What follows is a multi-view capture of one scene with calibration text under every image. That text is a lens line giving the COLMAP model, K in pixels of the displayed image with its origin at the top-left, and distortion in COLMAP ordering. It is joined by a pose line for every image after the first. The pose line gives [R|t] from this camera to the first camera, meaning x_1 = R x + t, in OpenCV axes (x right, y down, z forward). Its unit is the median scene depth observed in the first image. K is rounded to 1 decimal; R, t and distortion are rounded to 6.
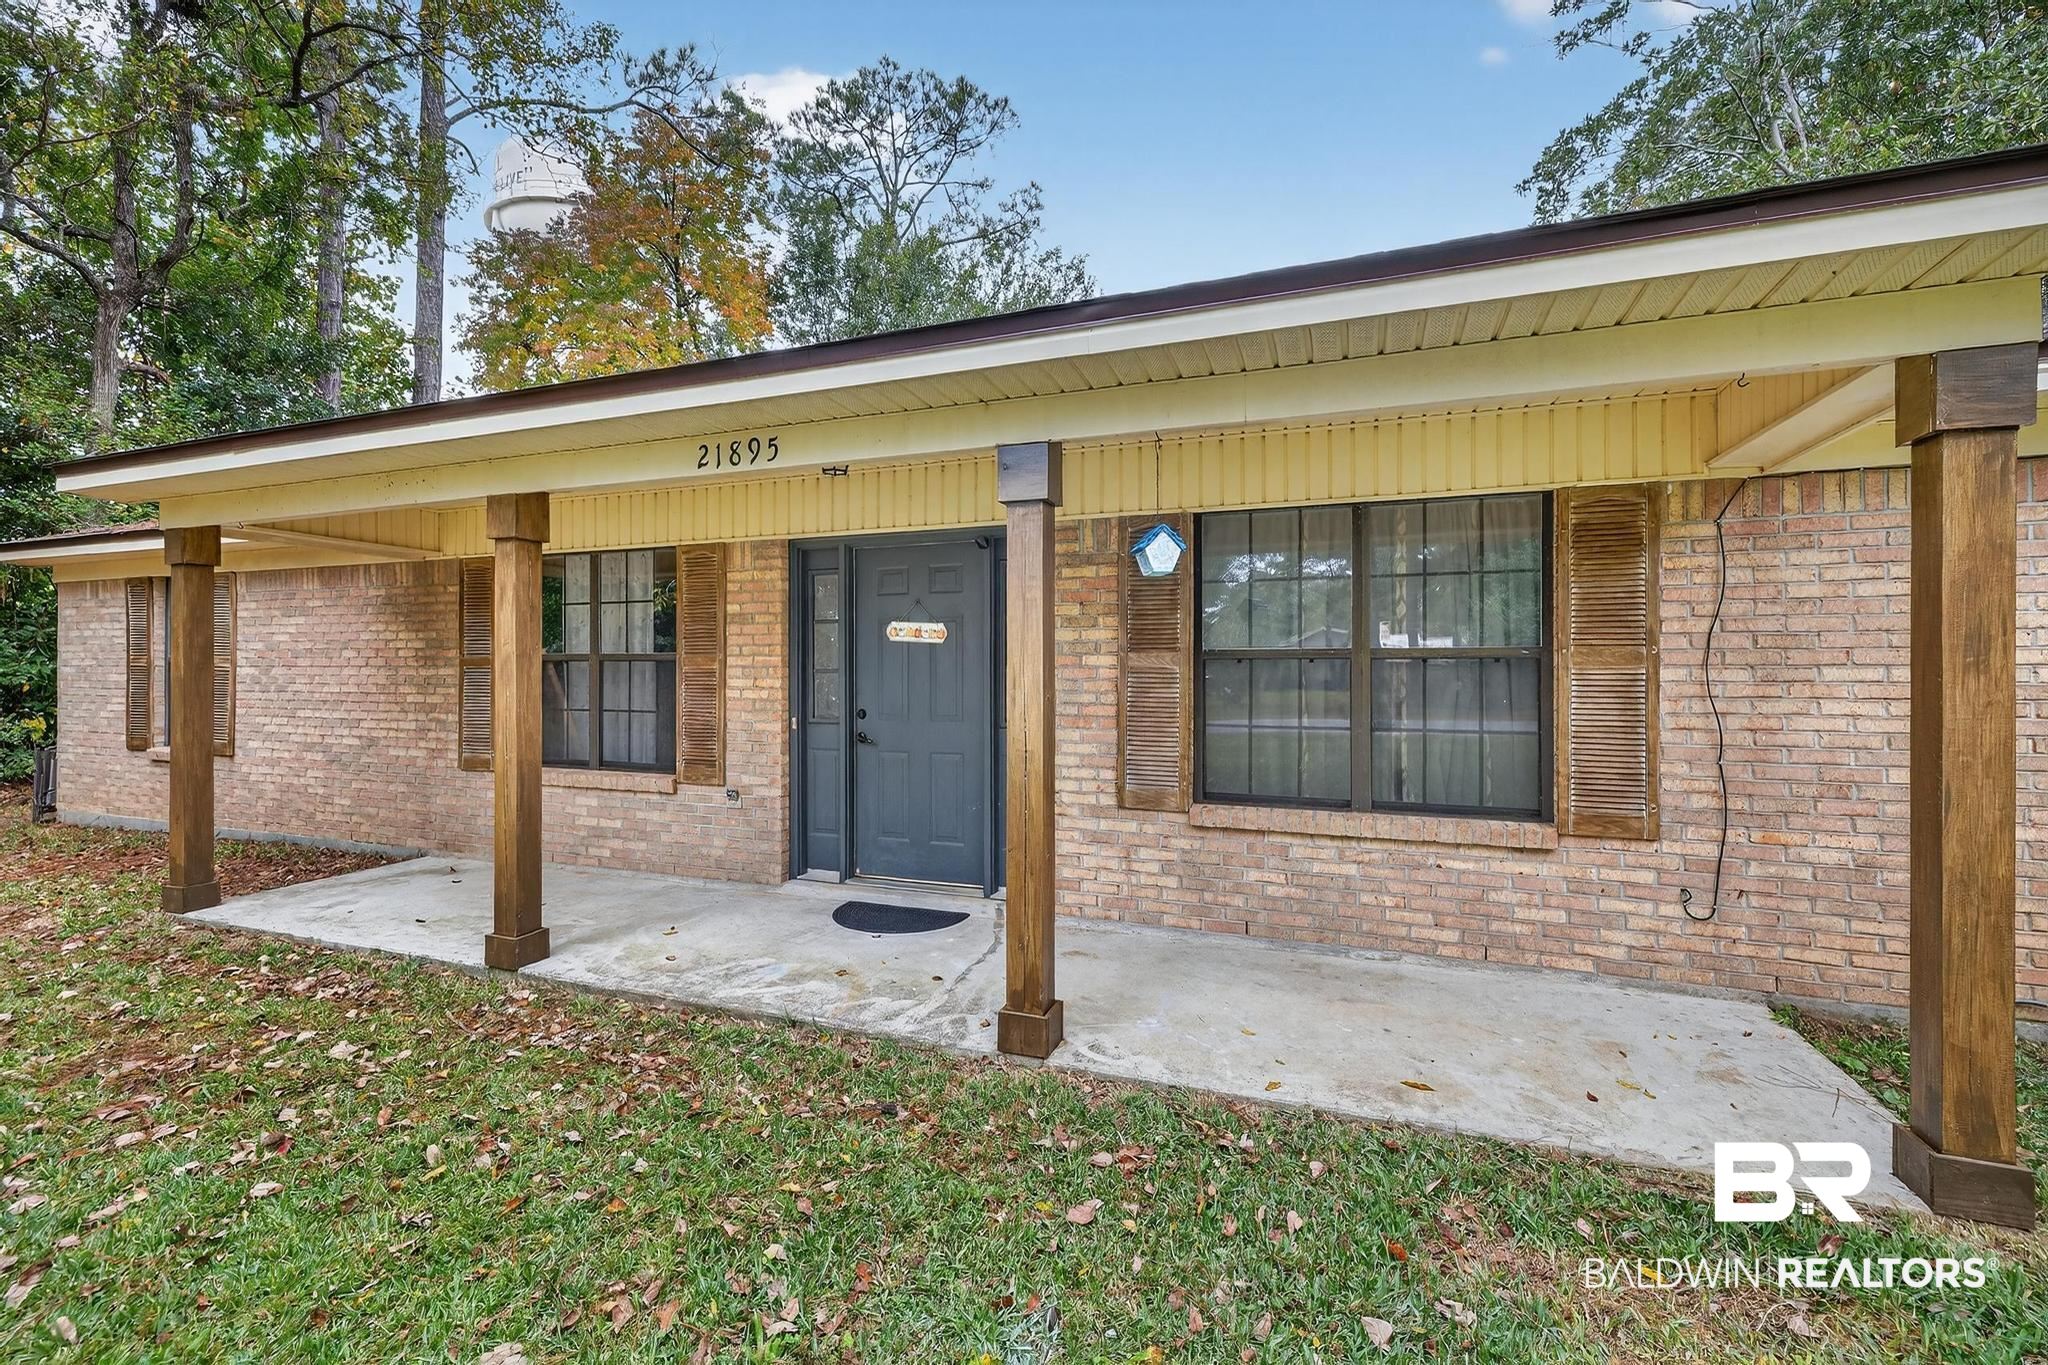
lens RADIAL K [[872.4, 0, 1029.3], [0, 872.4, 670.9], [0, 0, 1]] dist [0.004032, -0.000006]
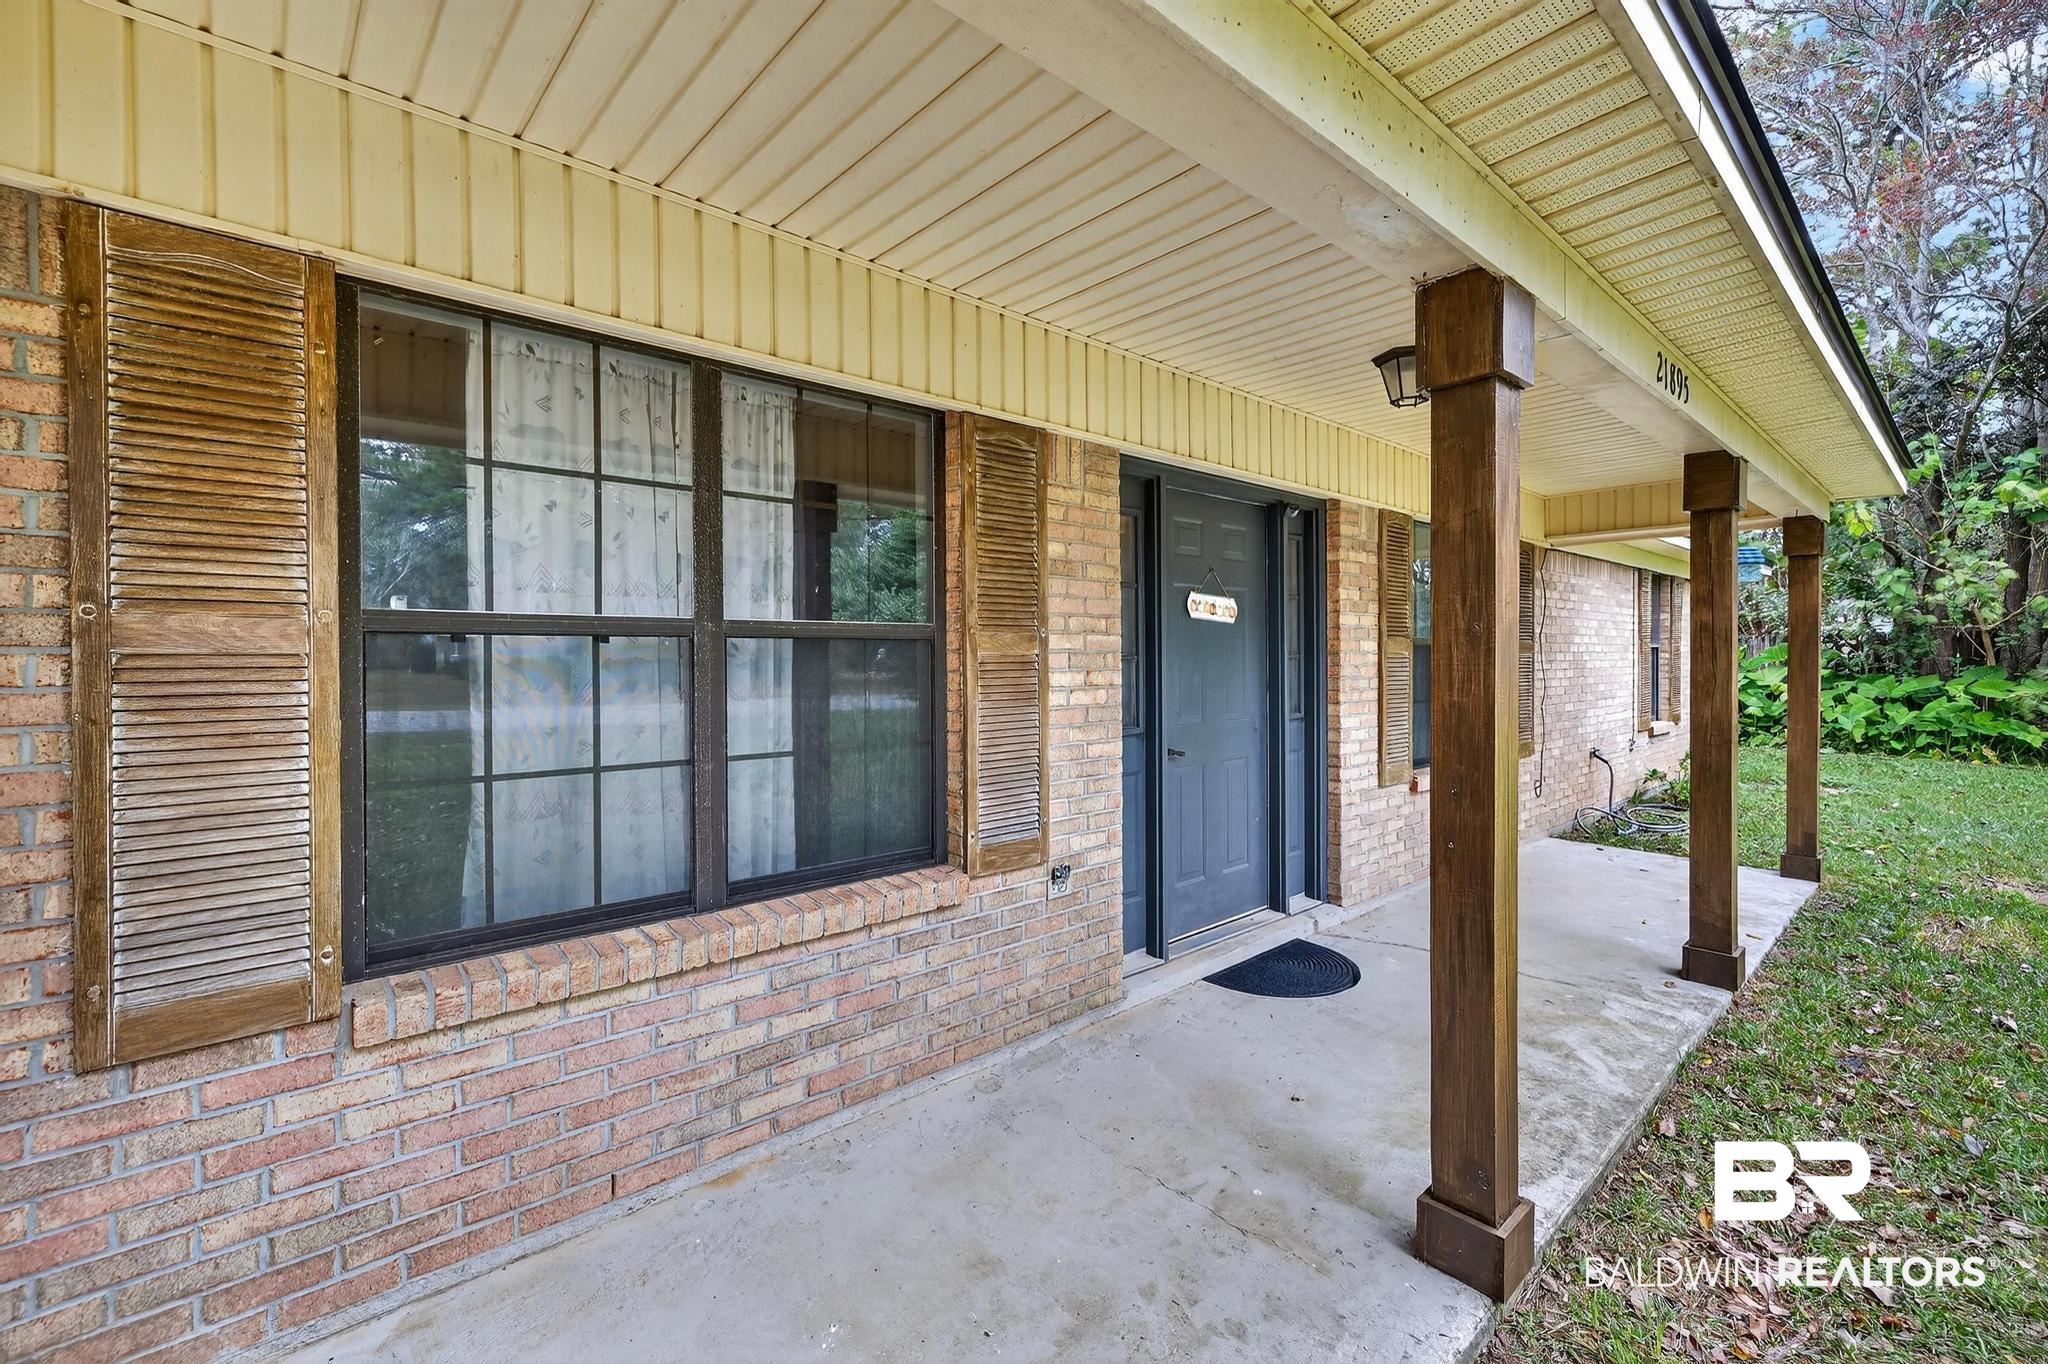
lens RADIAL K [[872.4, 0, 1017.1], [0, 872.4, 660.7], [0, 0, 1]] dist [0.004032, -0.000006]
pose [[0.463443, -0.009372, 0.886077, -0.897543], [0.000665, 0.999947, 0.010229, -0.005039], [-0.886126, -0.004152, 0.463425, 0.791914]]
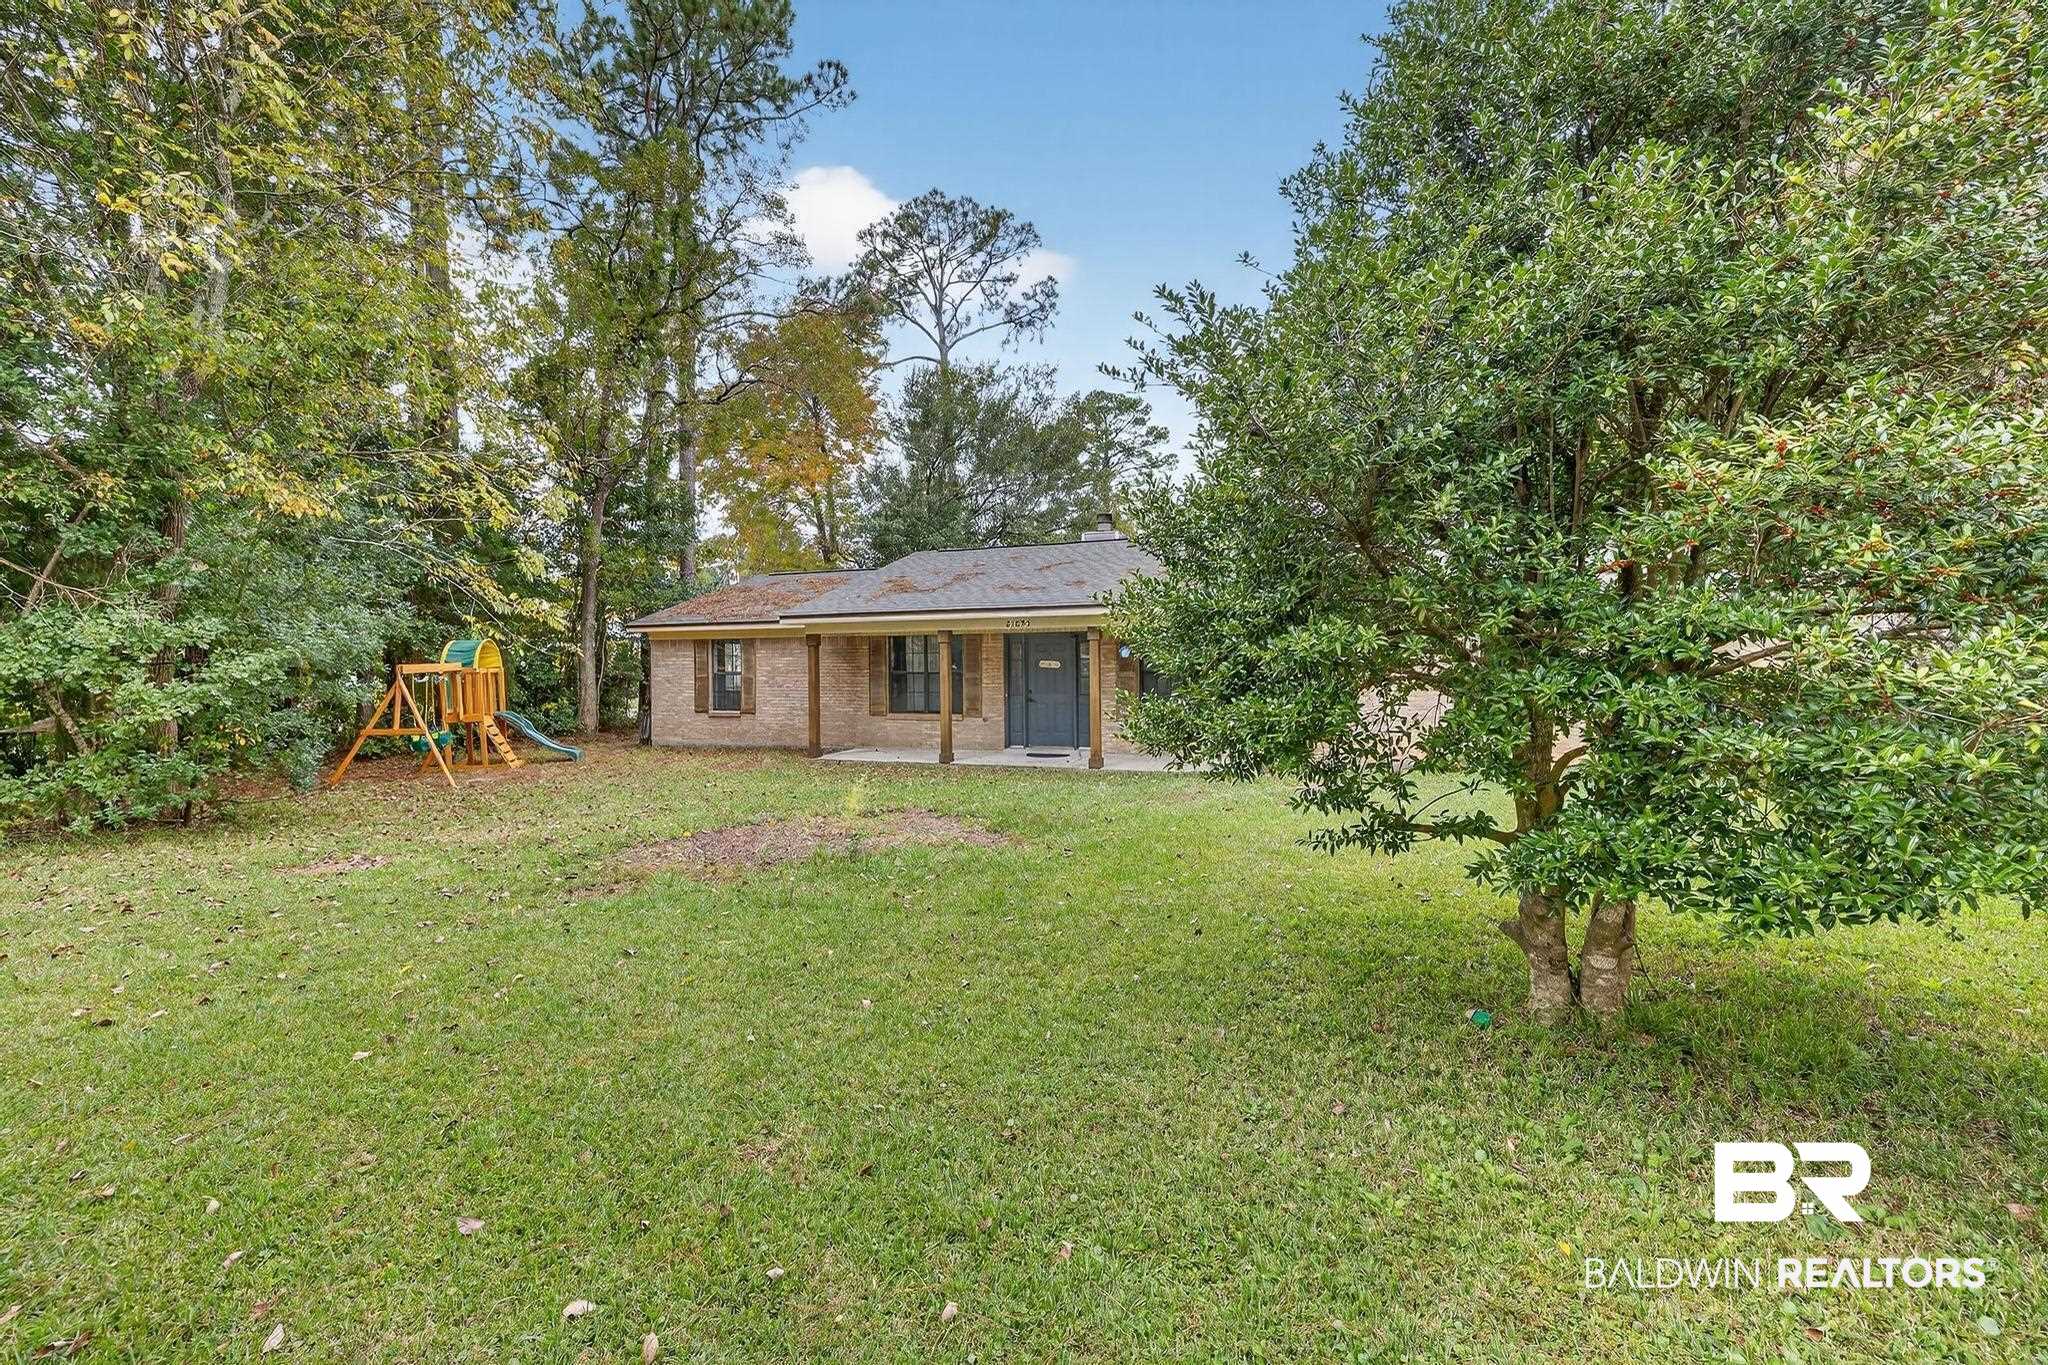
lens RADIAL K [[872.4, 0, 1053.3], [0, 872.4, 672.6], [0, 0, 1]] dist [0.004032, -0.000006]
pose [[0.999692, -0.011363, 0.022067, -0.182531], [0.011001, 0.999804, 0.016447, -0.065166], [-0.022249, -0.016200, 0.999621, -2.000717]]
